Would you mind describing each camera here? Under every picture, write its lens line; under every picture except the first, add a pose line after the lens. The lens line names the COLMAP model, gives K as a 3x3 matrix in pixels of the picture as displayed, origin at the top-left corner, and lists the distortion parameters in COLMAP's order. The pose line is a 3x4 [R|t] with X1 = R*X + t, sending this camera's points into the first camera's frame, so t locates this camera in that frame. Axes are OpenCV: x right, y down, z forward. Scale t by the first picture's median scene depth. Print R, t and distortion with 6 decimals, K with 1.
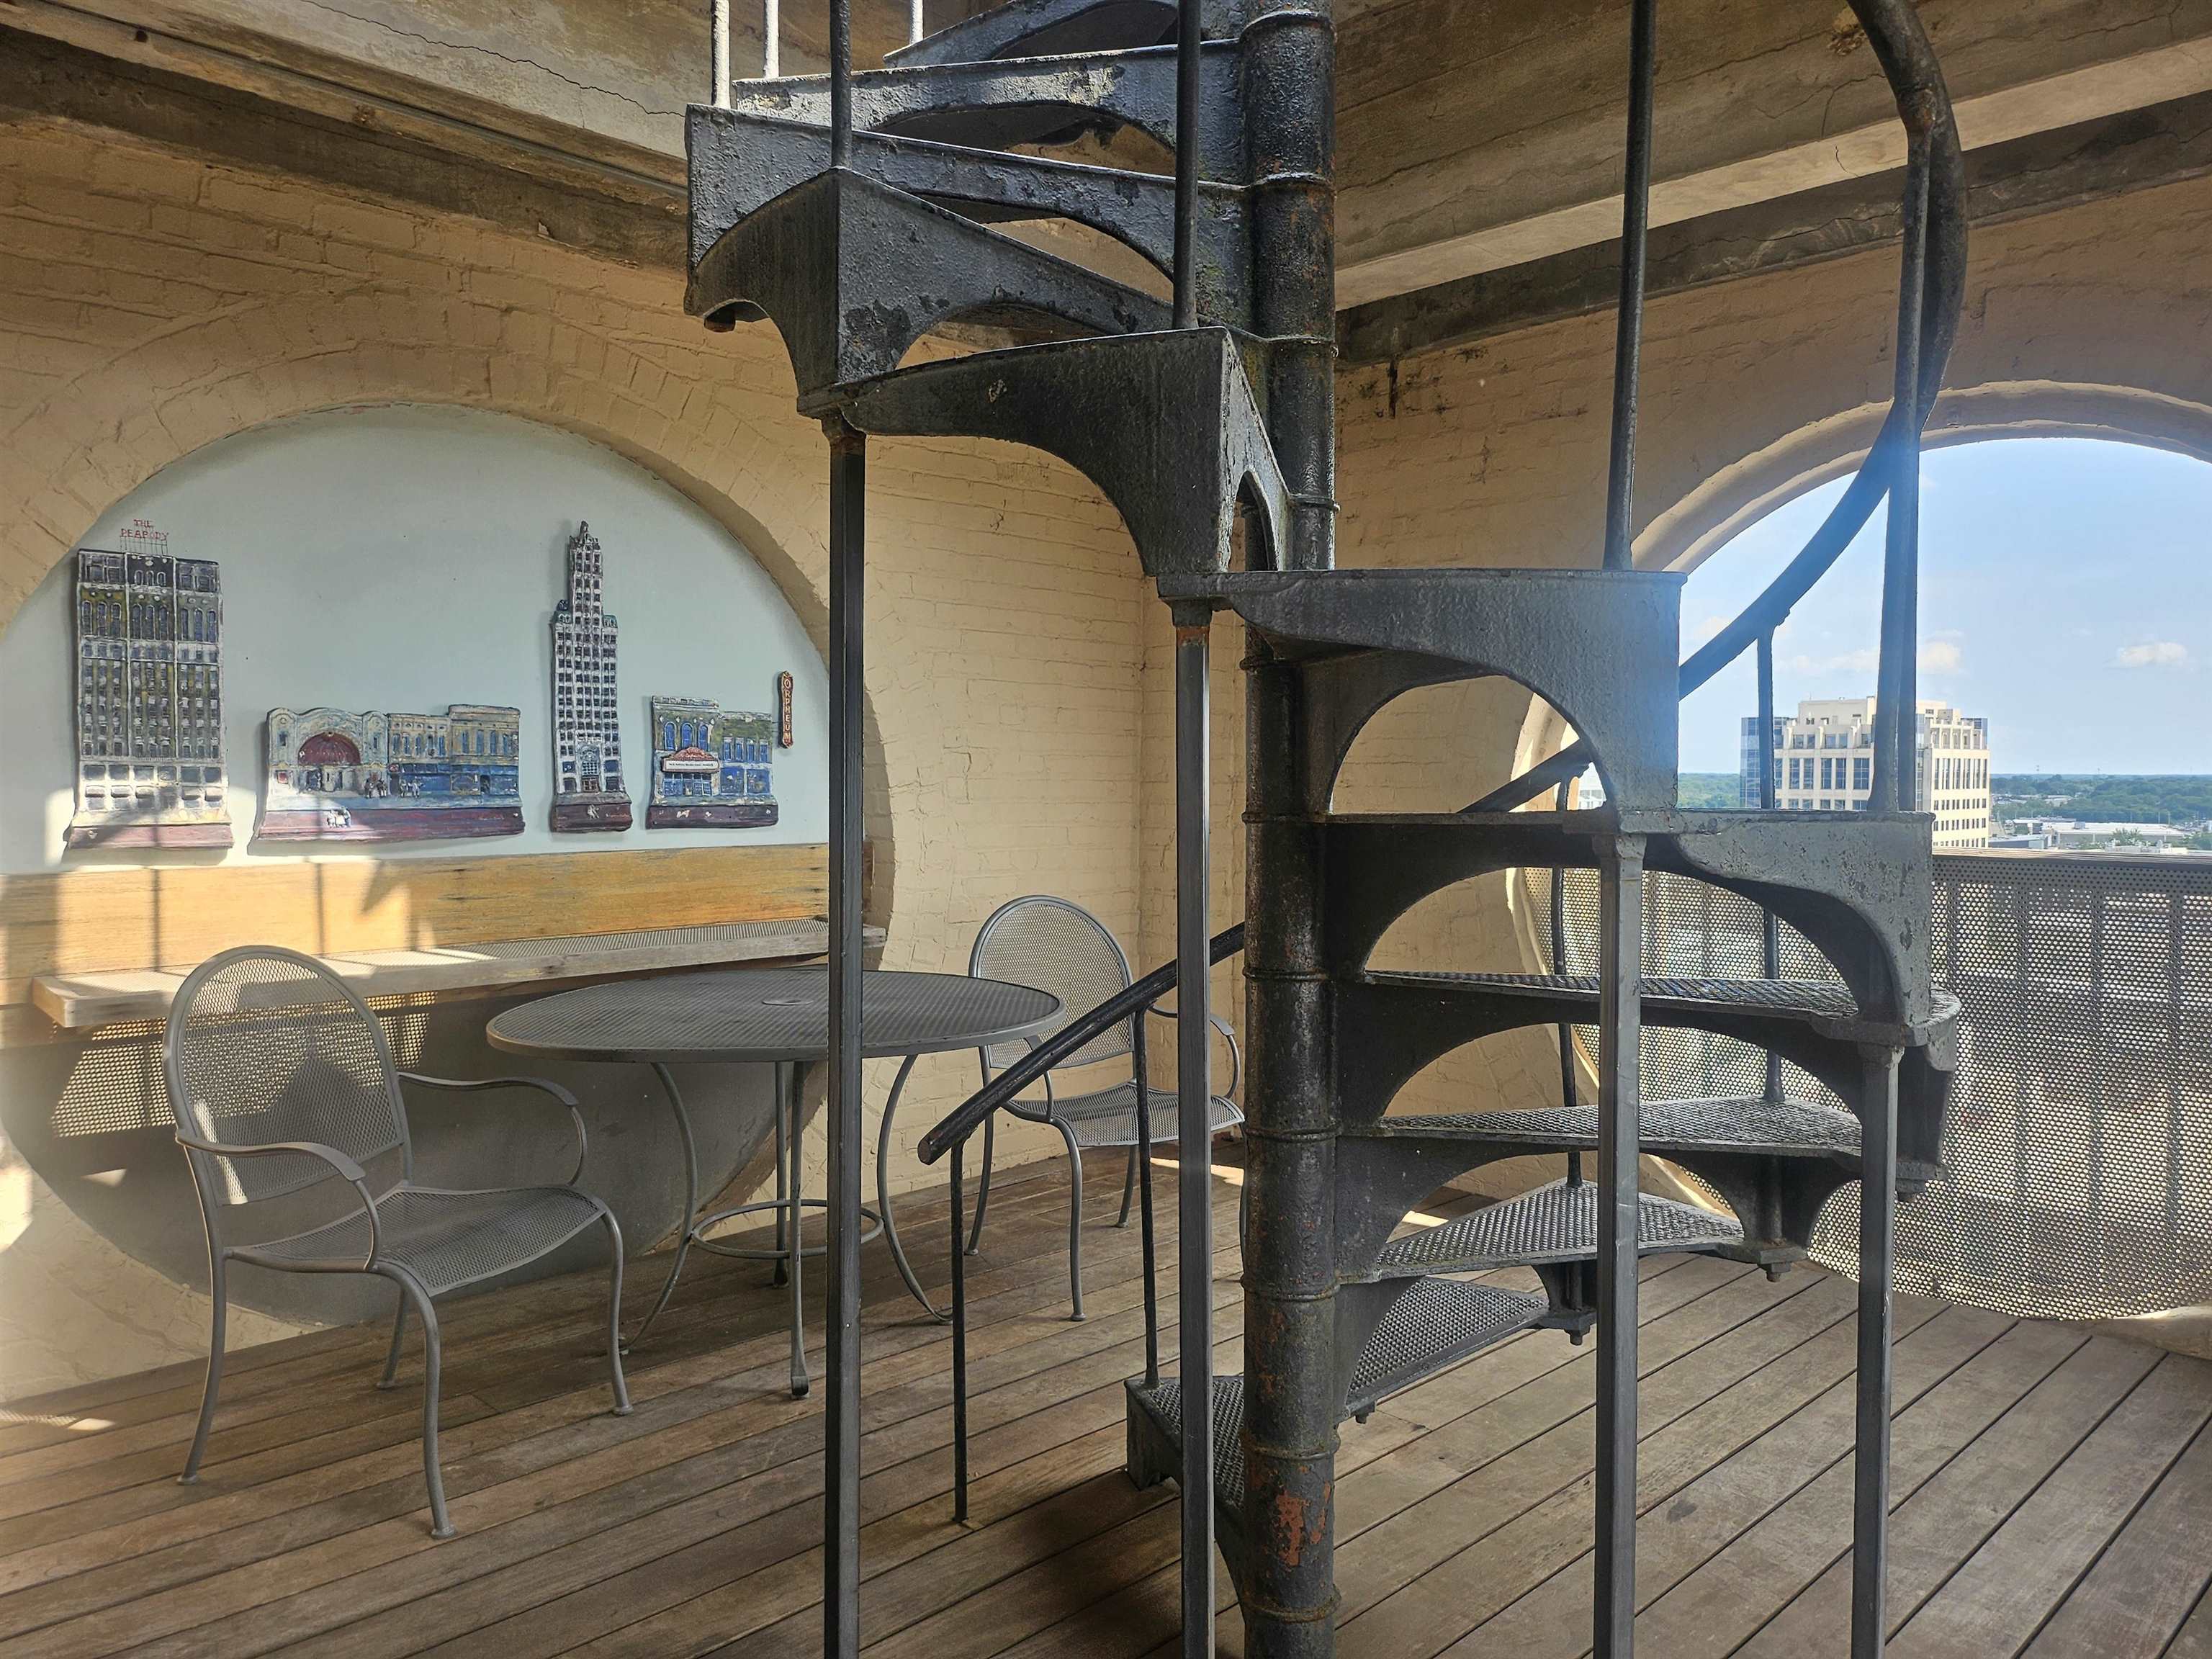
lens RADIAL K [[1553.4, 0, 1133.9], [0, 1553.4, 830.8], [0, 0, 1]] dist [0.081916, -0.093762]
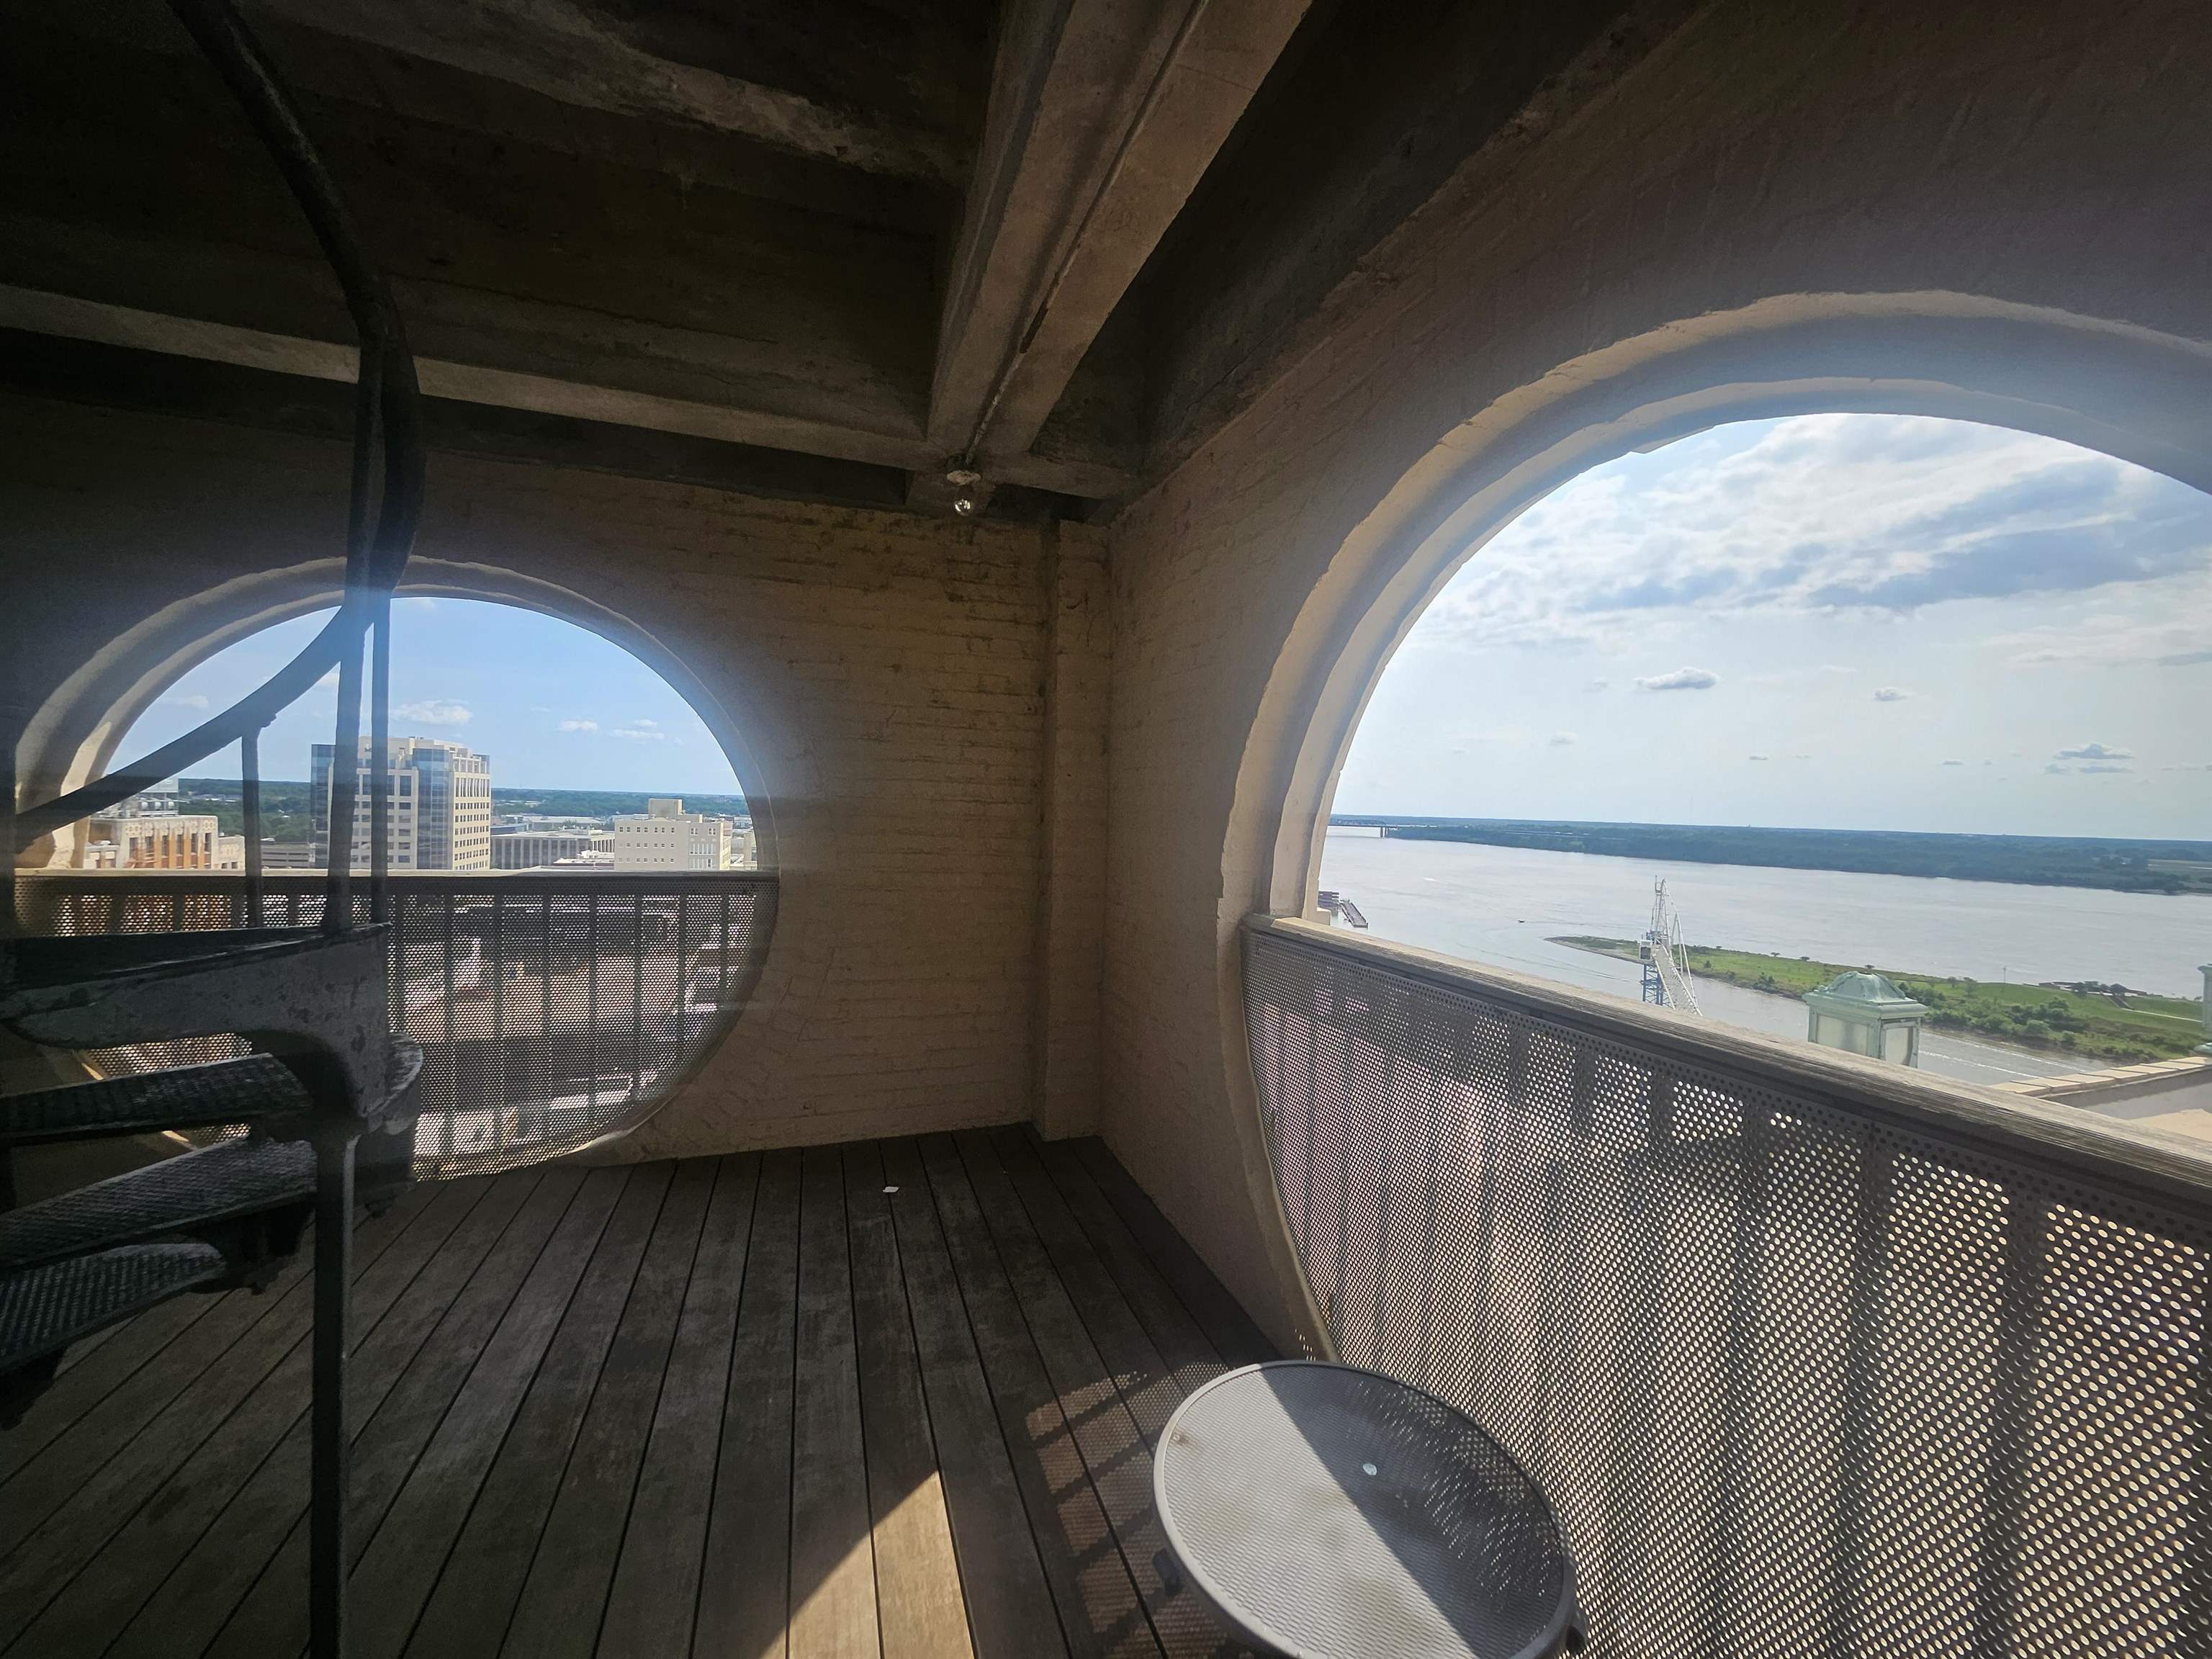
lens RADIAL K [[830.8, 0, 1106.0], [0, 830.8, 829.5], [0, 0, 1]] dist [-0.006585, 0.000006]
pose [[0.422861, -0.013357, 0.906096, 0.100062], [0.000336, 0.999894, 0.014583, -0.054710], [-0.906195, -0.005862, 0.422820, 0.142400]]
